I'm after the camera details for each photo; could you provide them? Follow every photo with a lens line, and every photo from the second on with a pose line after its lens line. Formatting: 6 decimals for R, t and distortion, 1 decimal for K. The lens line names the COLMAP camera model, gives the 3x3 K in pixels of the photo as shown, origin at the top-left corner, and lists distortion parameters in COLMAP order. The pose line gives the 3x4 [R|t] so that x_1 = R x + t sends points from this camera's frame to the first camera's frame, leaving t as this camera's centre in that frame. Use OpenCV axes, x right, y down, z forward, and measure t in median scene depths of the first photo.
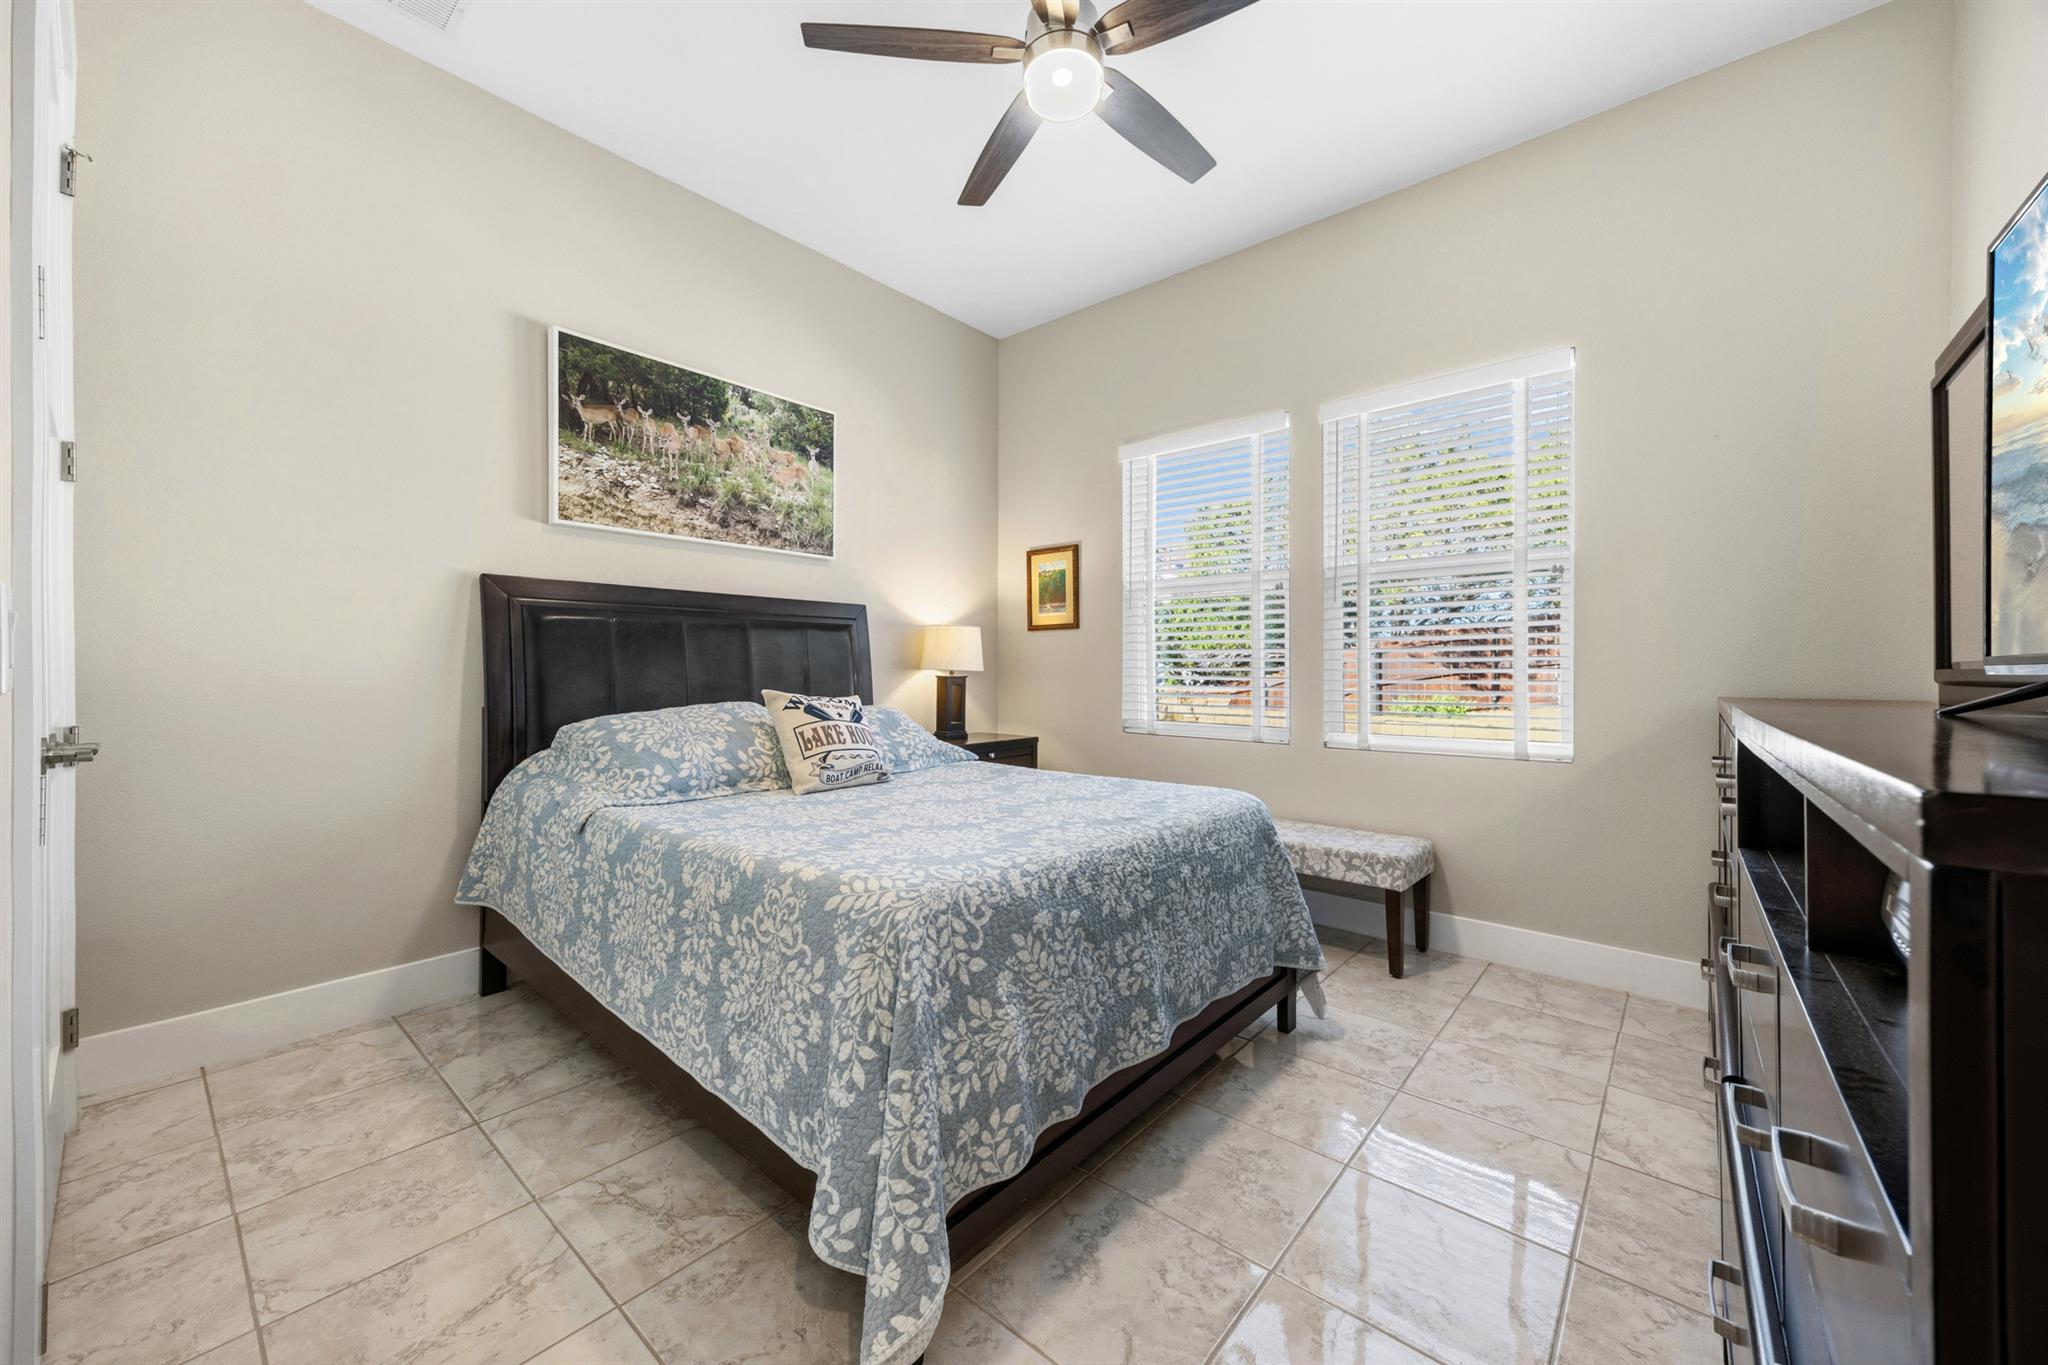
lens RADIAL K [[776.4, 0, 1033.1], [0, 776.4, 670.3], [0, 0, 1]] dist [-0.000664, -0.000118]
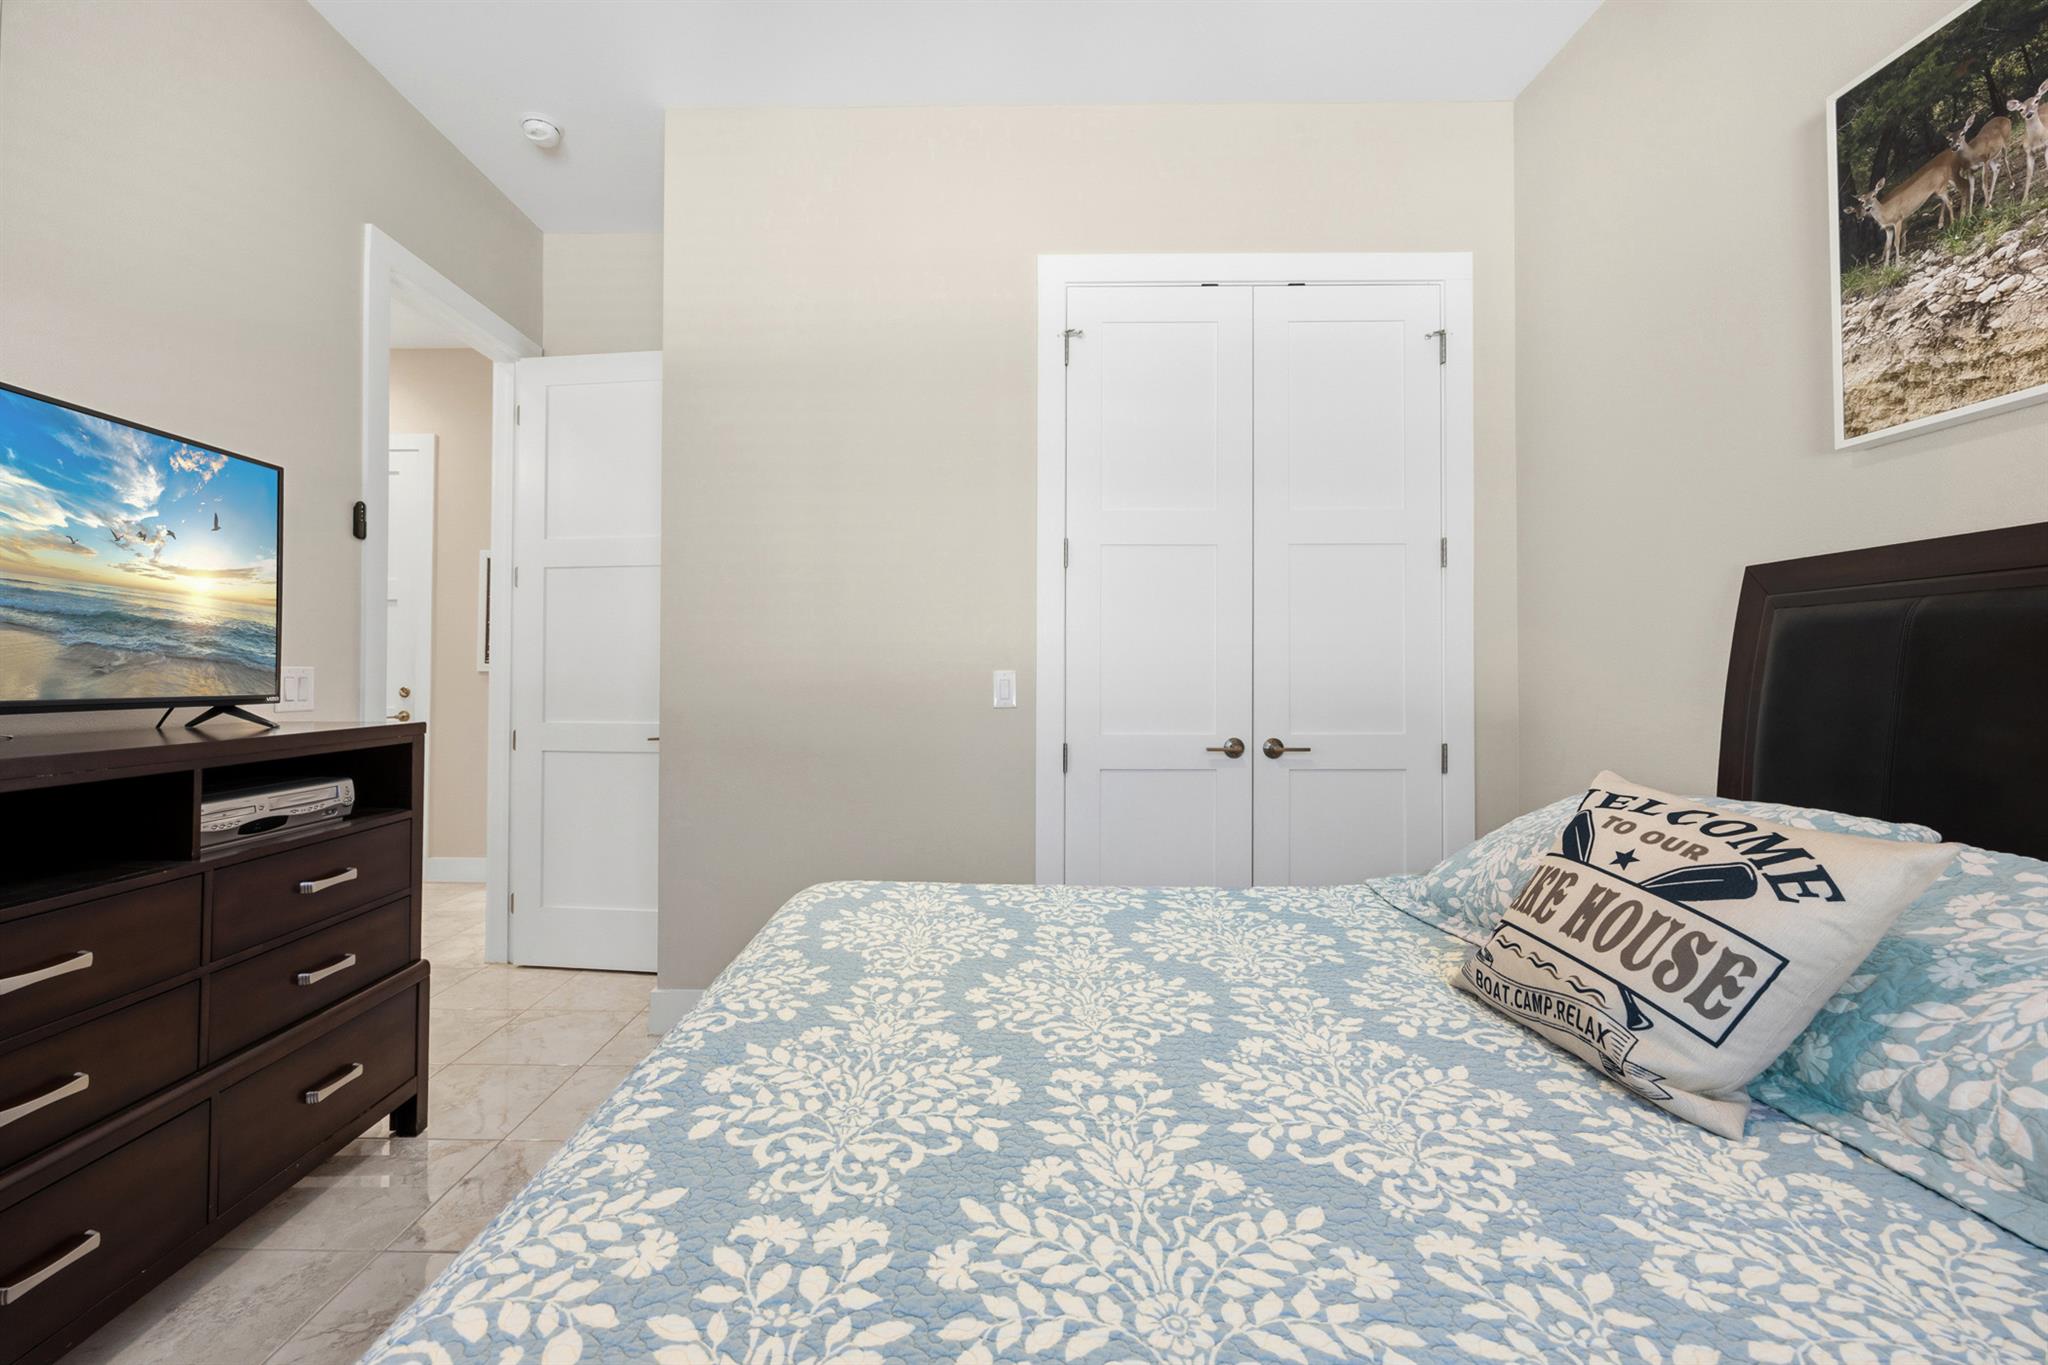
lens RADIAL K [[776.4, 0, 1033.1], [0, 776.4, 670.3], [0, 0, 1]] dist [-0.000664, -0.000118]
pose [[-0.708682, -0.011044, -0.705442, 0.170114], [-0.004300, 0.999927, -0.011335, -0.023807], [0.705515, -0.005000, -0.708677, 0.959291]]
